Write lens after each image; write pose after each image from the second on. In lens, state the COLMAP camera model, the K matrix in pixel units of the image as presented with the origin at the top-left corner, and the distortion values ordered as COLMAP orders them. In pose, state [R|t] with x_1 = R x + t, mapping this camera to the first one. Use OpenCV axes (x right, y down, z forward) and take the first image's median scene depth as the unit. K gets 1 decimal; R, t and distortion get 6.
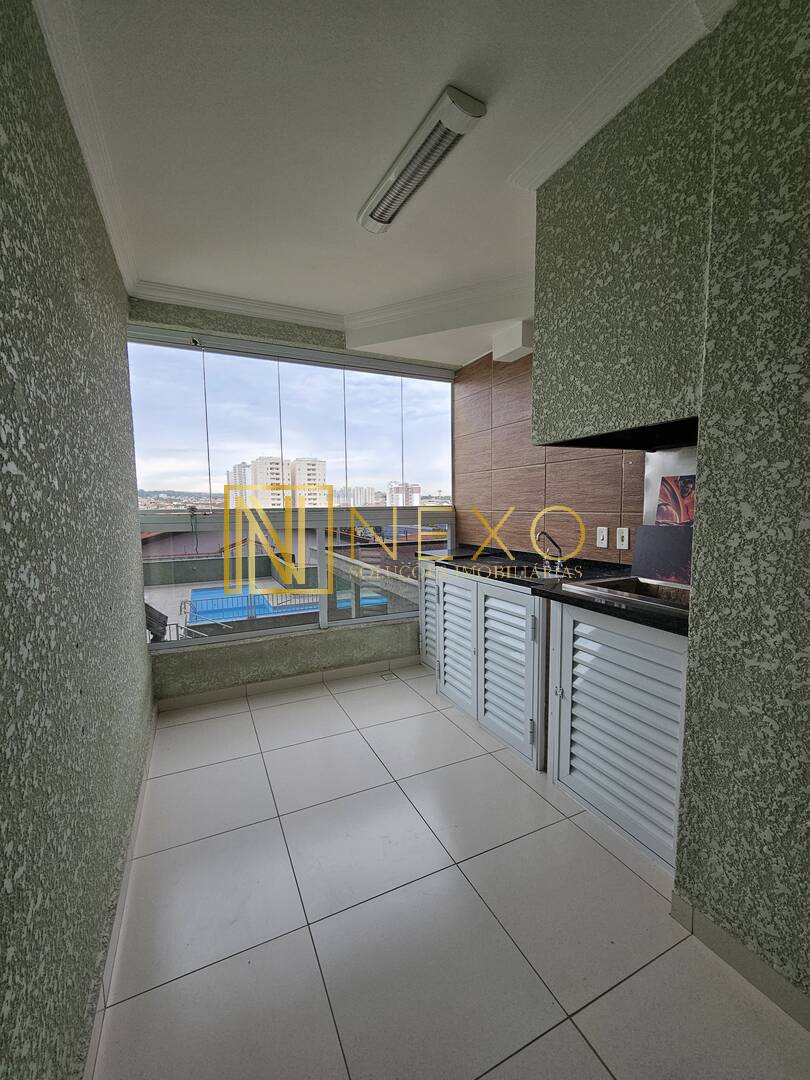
lens RADIAL K [[439.1, 0, 403.8], [0, 439.1, 540.9], [0, 0, 1]] dist [-0.004665, 0.000094]
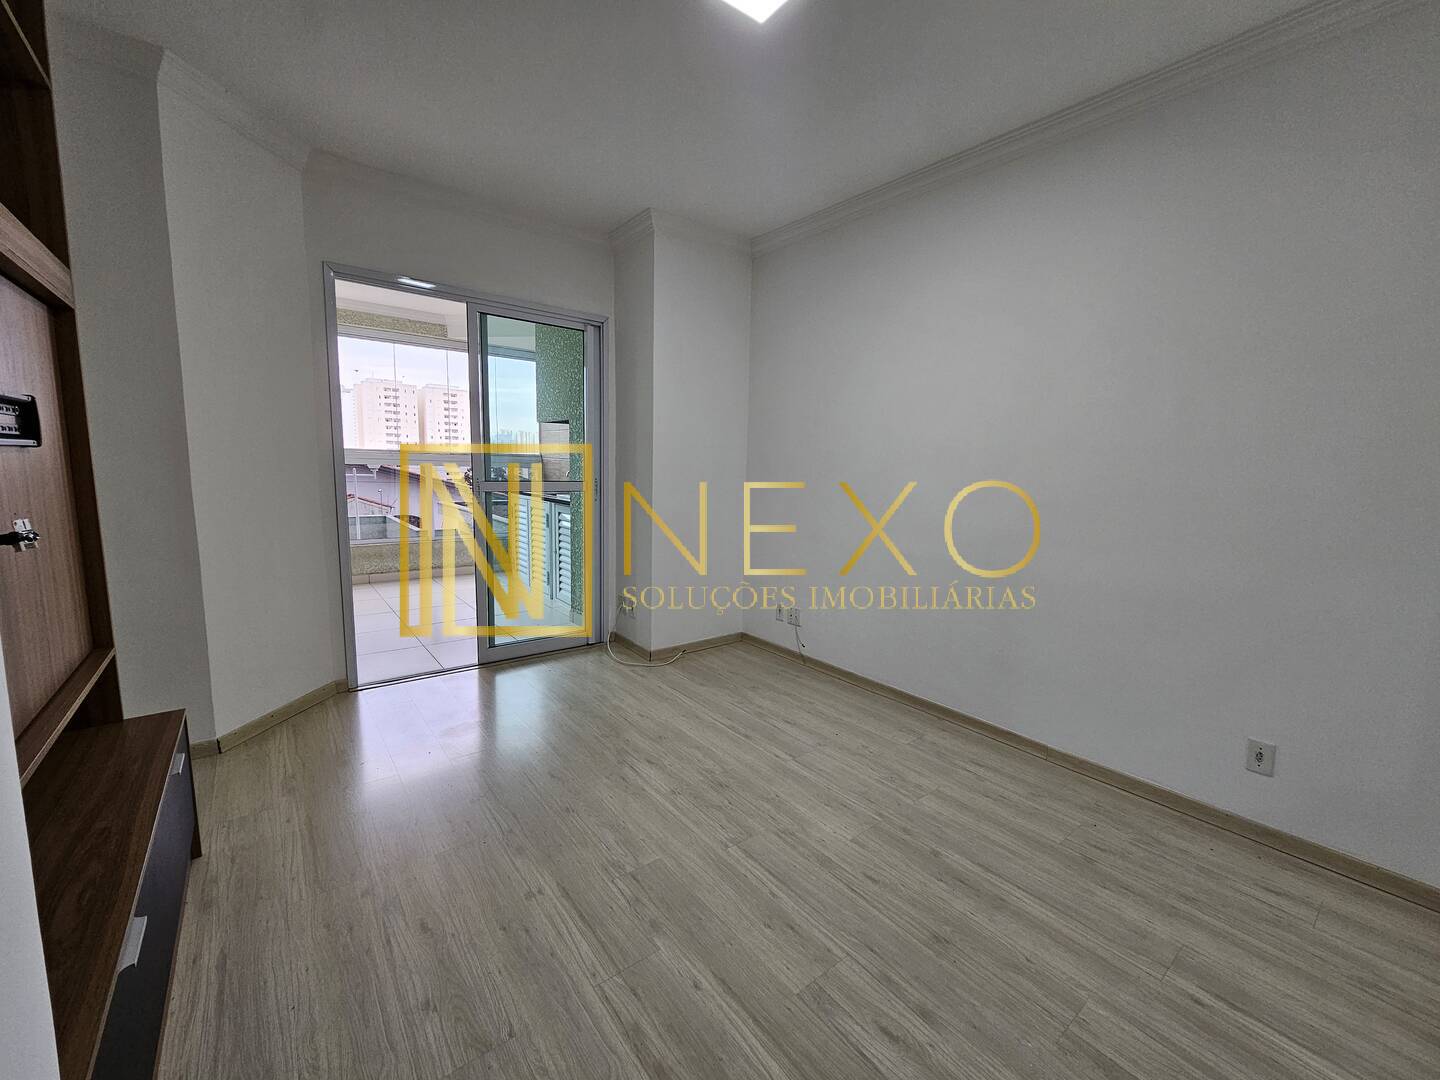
lens RADIAL K [[585.5, 0, 721.6], [0, 585.5, 540.2], [0, 0, 1]] dist [-0.004665, 0.000094]
pose [[0.974221, 0.013275, 0.225206, 0.314779], [-0.024687, 0.998545, 0.047937, 0.101383], [-0.224242, -0.052261, 0.973131, -1.066022]]
